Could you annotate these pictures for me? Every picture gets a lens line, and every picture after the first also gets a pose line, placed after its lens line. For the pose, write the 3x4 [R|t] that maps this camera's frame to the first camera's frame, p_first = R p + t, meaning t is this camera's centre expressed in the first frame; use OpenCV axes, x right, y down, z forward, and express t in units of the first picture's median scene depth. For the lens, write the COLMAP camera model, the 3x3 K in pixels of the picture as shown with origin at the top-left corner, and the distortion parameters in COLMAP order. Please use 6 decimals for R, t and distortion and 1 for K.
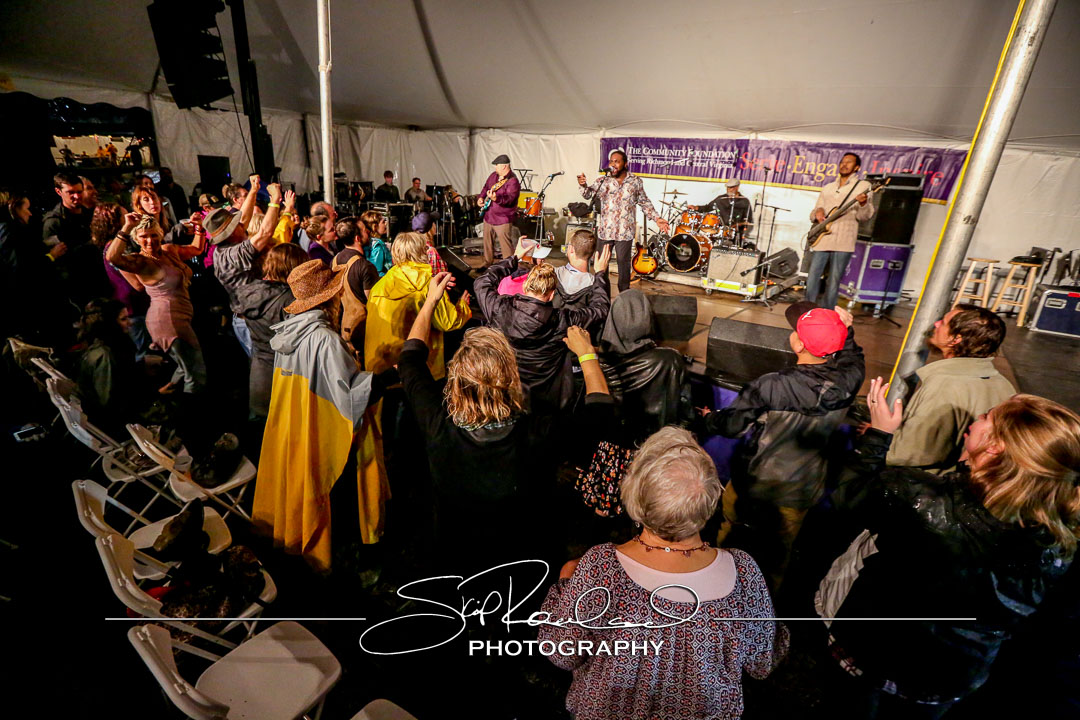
lens RADIAL K [[494.1, 0, 538.2], [0, 494.1, 351.3], [0, 0, 1]] dist [-0.054607, 0.018250]
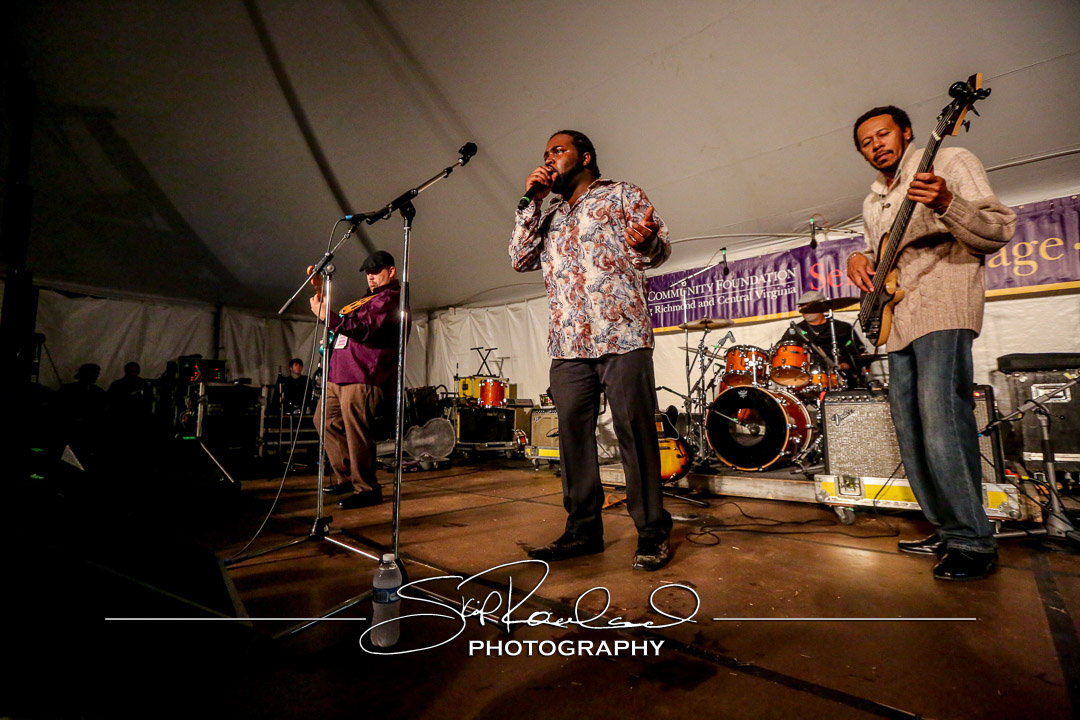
lens RADIAL K [[494.1, 0, 538.2], [0, 494.1, 351.3], [0, 0, 1]] dist [-0.054607, 0.018250]
pose [[0.994958, -0.072899, -0.068880, 0.110985], [0.035078, 0.896353, -0.441951, -0.056711], [0.093959, 0.437306, 0.894391, 0.430431]]
